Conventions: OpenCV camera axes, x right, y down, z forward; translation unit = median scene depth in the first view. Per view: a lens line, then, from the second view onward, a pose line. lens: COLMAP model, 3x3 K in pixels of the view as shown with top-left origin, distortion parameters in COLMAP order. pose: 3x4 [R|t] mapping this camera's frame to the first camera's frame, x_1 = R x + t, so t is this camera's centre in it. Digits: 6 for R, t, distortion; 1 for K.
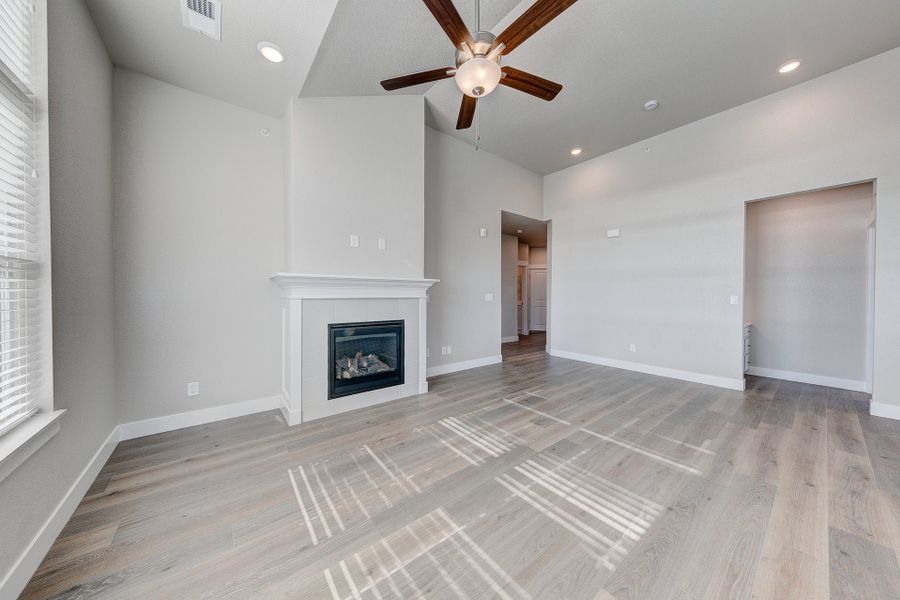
lens RADIAL K [[288.3, 0, 448.1], [0, 288.3, 297.3], [0, 0, 1]] dist [0.003641, -0.000885]
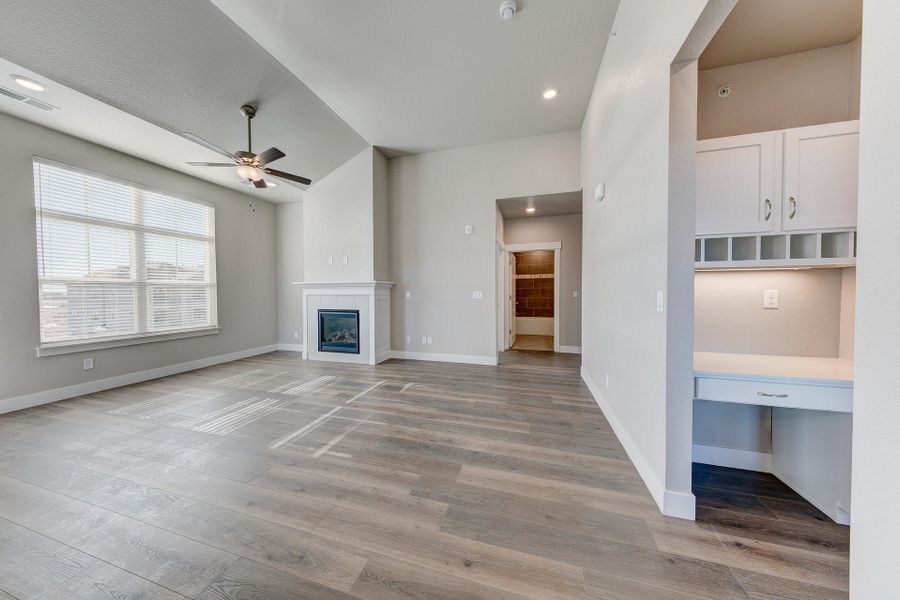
lens RADIAL K [[282.7, 0, 451.0], [0, 282.7, 299.0], [0, 0, 1]] dist [0.004592, 0.000037]
pose [[0.586098, 0.015581, -0.810091, 1.652967], [-0.004291, 0.999861, 0.016127, -0.002037], [0.810229, -0.005976, 0.586083, 0.704270]]
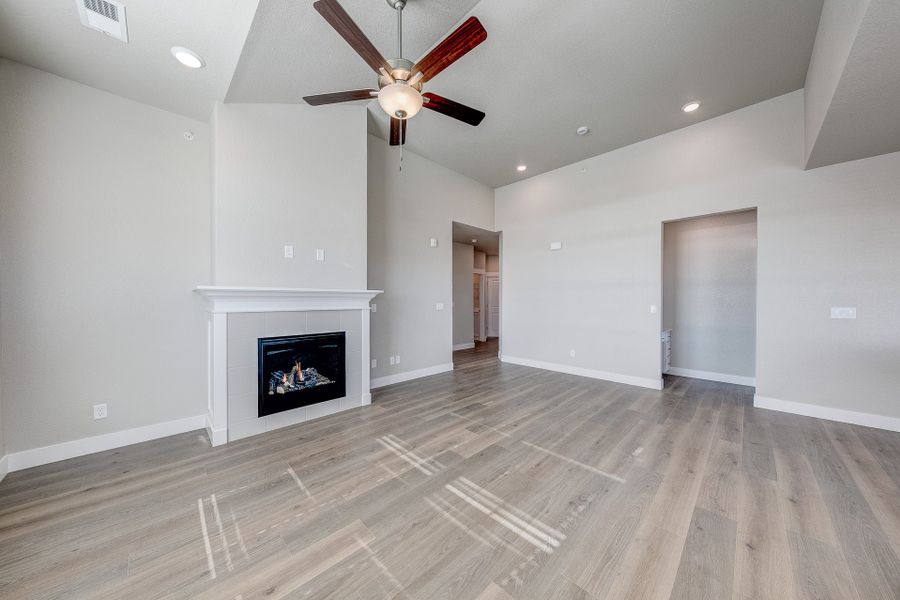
lens RADIAL K [[288.3, 0, 448.5], [0, 288.3, 300.6], [0, 0, 1]] dist [0.003641, -0.000885]
pose [[0.993840, -0.002619, 0.110795, 0.114100], [0.003591, 0.999957, -0.008571, -0.022734], [-0.110768, 0.008916, 0.993806, -0.035353]]
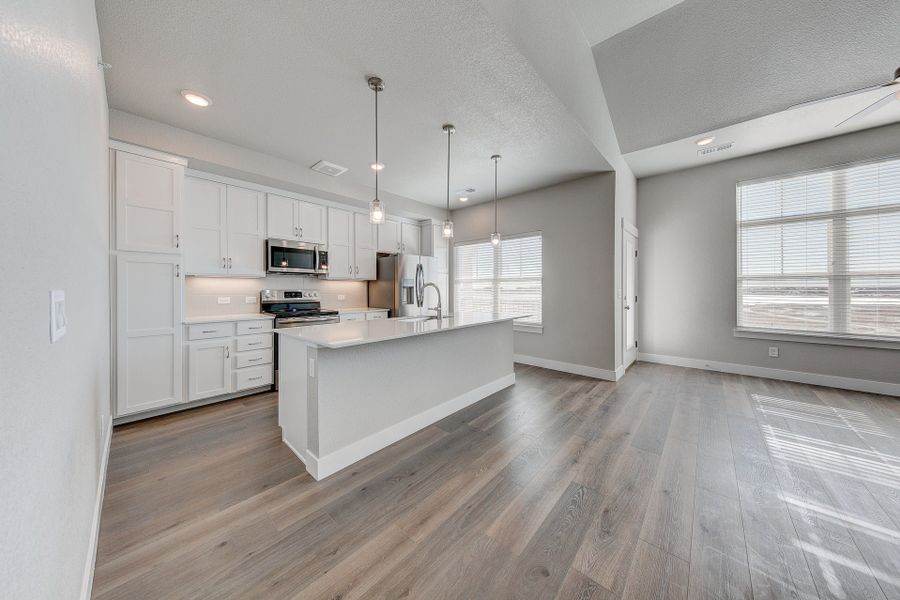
lens RADIAL K [[282.7, 0, 446.8], [0, 282.7, 290.3], [0, 0, 1]] dist [0.004592, 0.000037]
pose [[-0.985358, -0.001763, -0.170489, 1.493312], [-0.004814, 0.999835, 0.017488, -0.004368], [0.170430, 0.018052, -0.985204, 1.252992]]
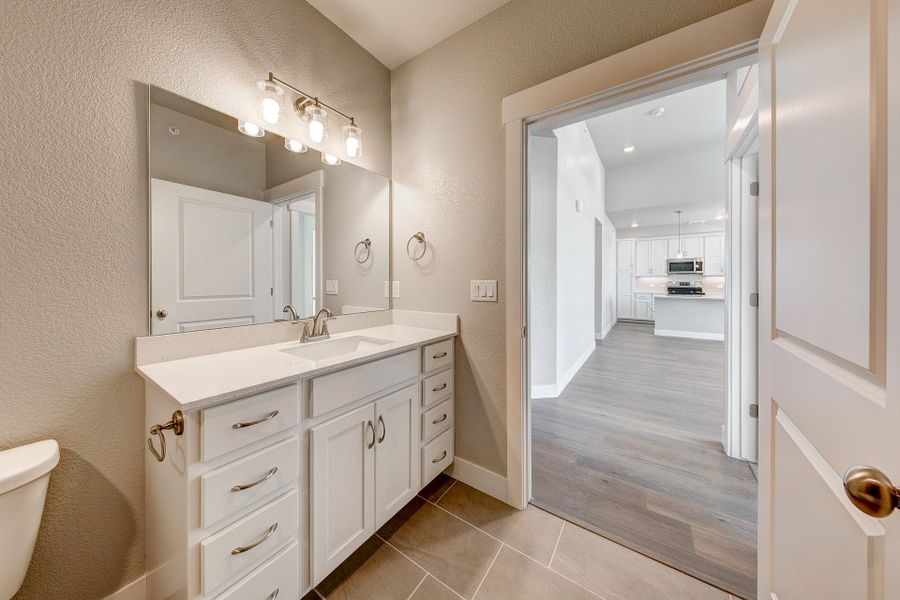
lens RADIAL K [[288.3, 0, 447.2], [0, 288.3, 284.1], [0, 0, 1]] dist [0.003641, -0.000885]
pose [[-0.298100, -0.009016, 0.954492, -0.159557], [0.016576, 0.999756, 0.014621, -0.037299], [-0.954391, 0.020180, -0.297877, 2.983933]]
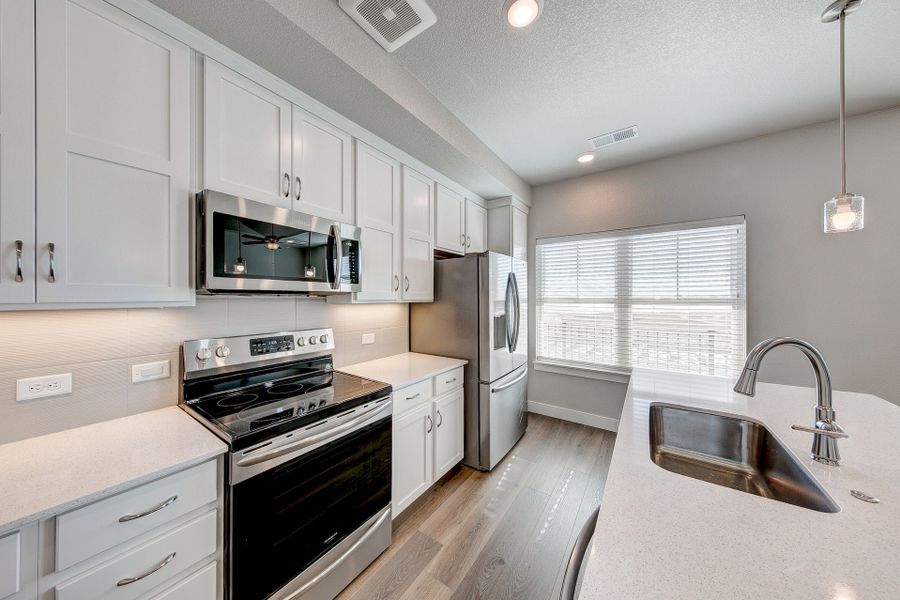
lens RADIAL K [[288.3, 0, 445.1], [0, 288.3, 300.7], [0, 0, 1]] dist [0.003641, -0.000885]
pose [[-0.952152, 0.001722, -0.305621, 1.879925], [-0.004090, 0.999823, 0.018375, -0.059798], [0.305598, 0.018746, -0.951976, 0.328793]]
